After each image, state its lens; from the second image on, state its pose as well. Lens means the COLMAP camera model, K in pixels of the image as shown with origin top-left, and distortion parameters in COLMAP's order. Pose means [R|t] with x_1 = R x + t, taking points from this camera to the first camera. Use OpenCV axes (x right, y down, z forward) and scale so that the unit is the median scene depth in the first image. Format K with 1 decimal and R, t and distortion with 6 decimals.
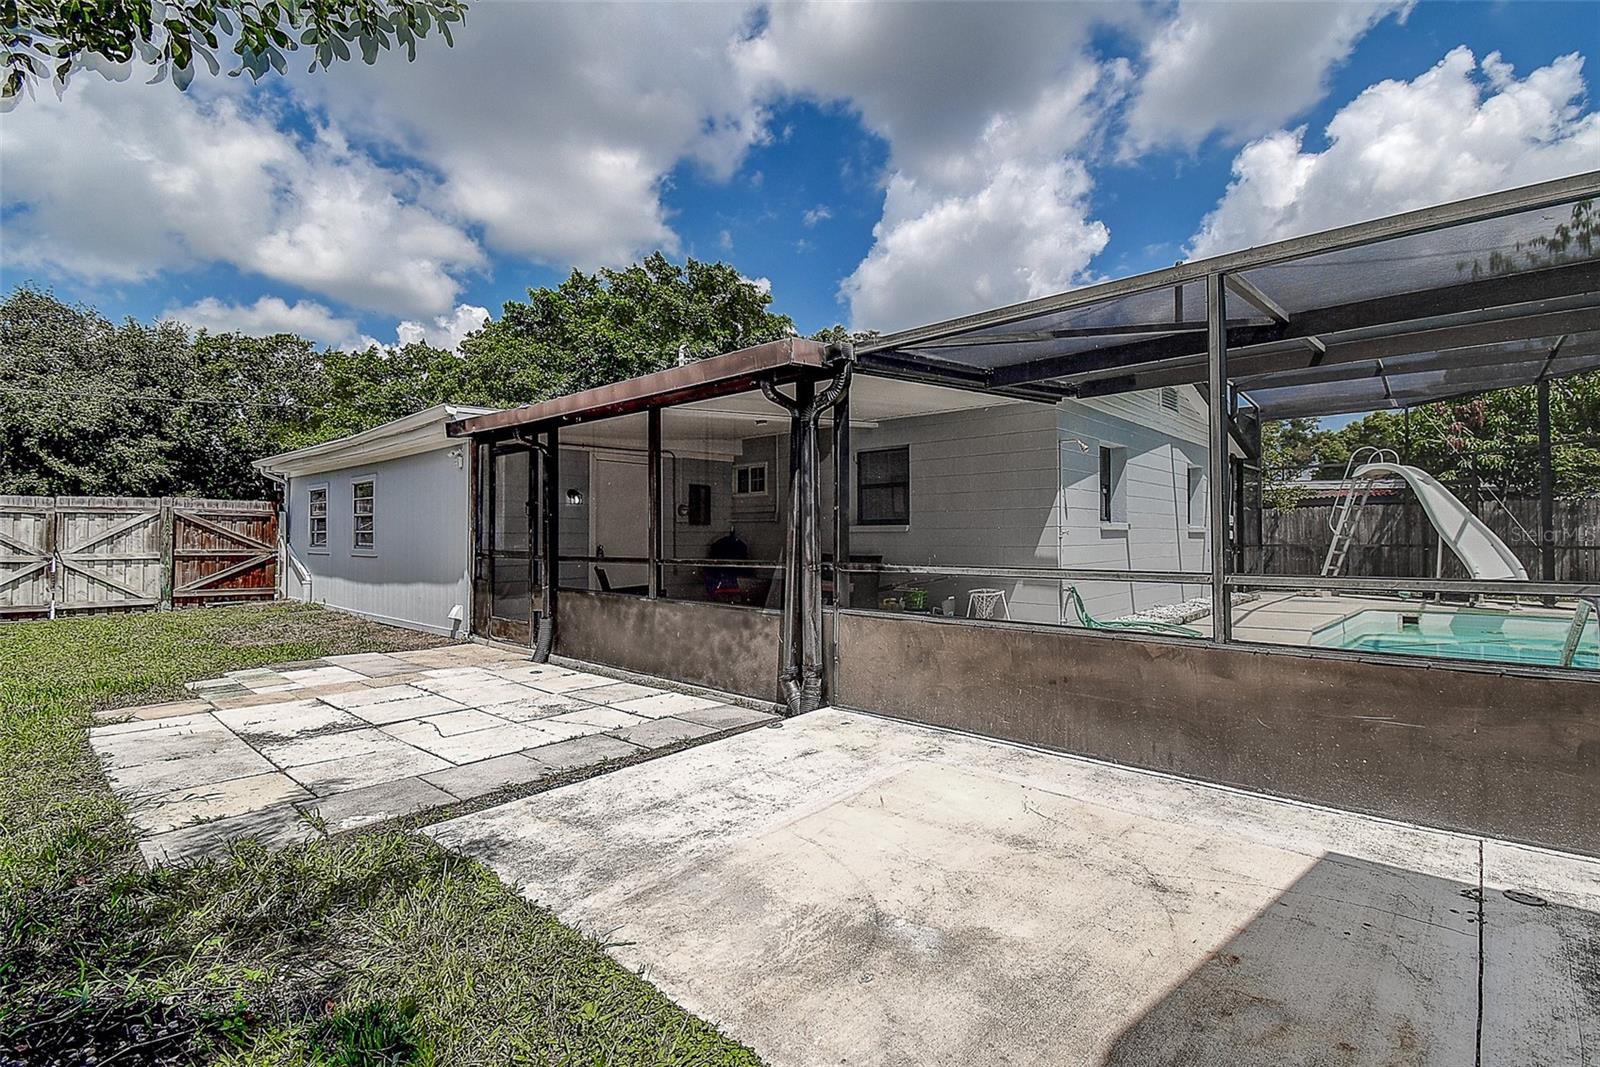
lens RADIAL K [[726.9, 0, 802.1], [0, 726.9, 530.0], [0, 0, 1]] dist [0.022485, -0.013252]
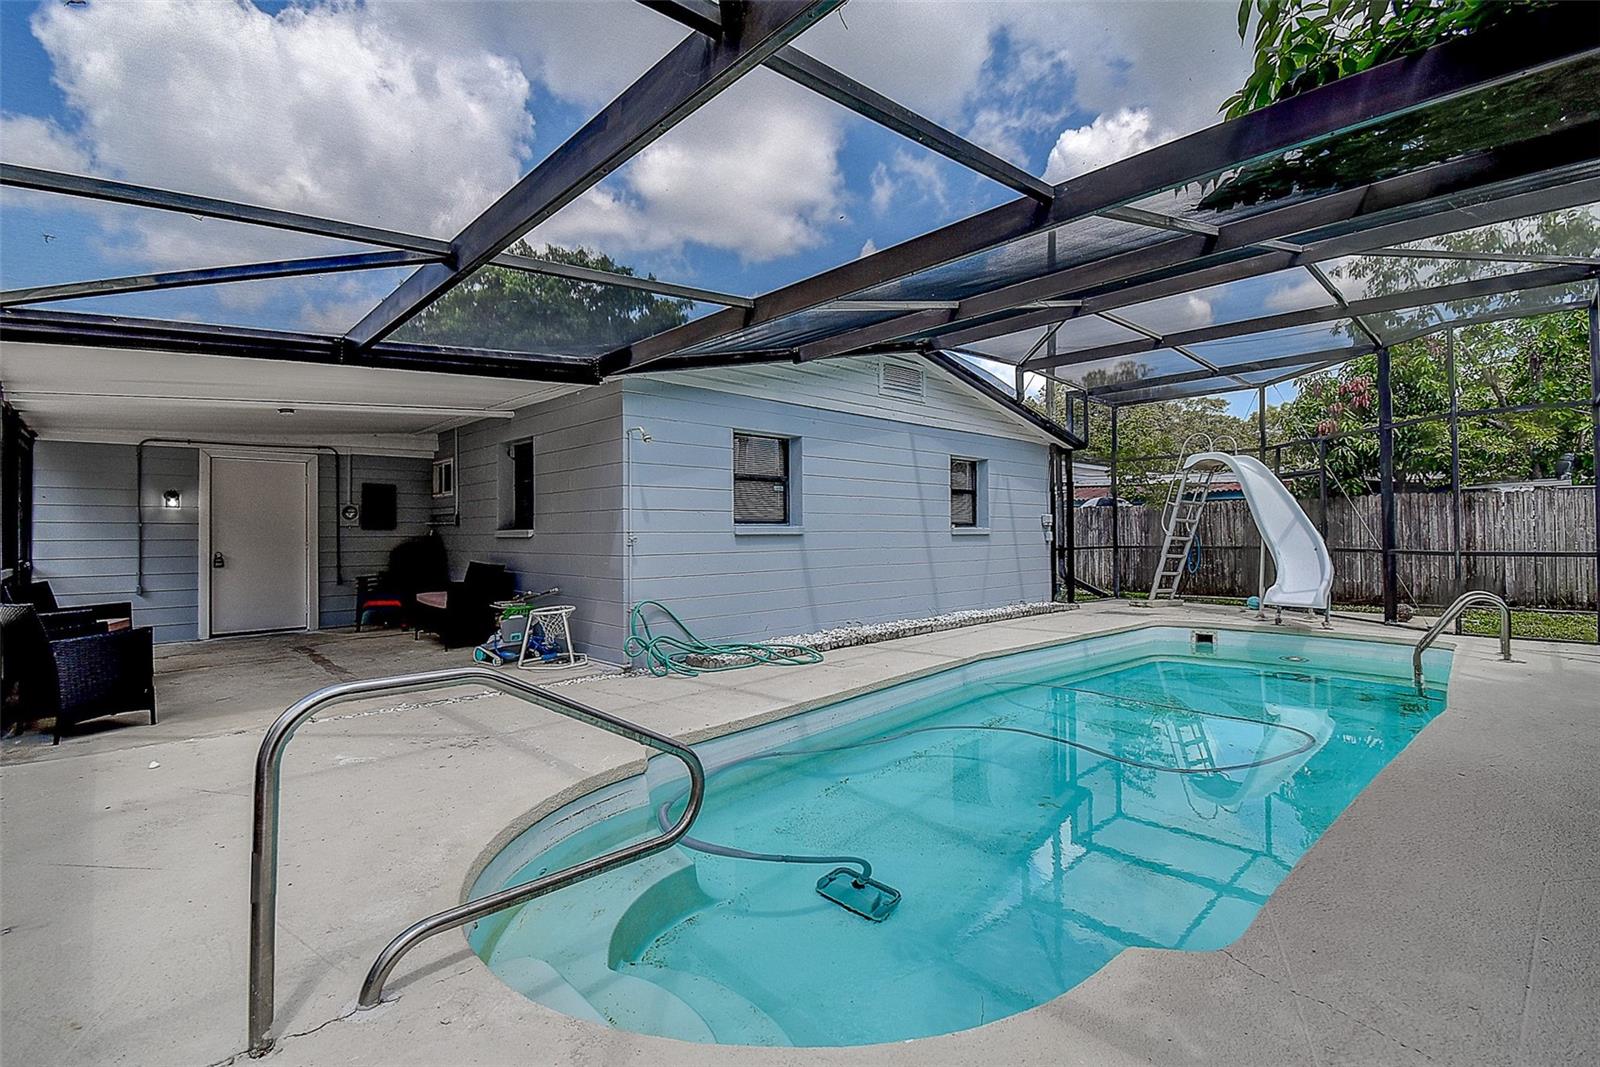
lens RADIAL K [[726.9, 0, 799.2], [0, 726.9, 530.9], [0, 0, 1]] dist [0.022485, -0.013252]
pose [[0.997129, -0.003764, -0.075627, 0.439455], [0.004198, 0.999976, 0.005589, -0.006954], [0.075604, -0.005891, 0.997121, 0.132968]]
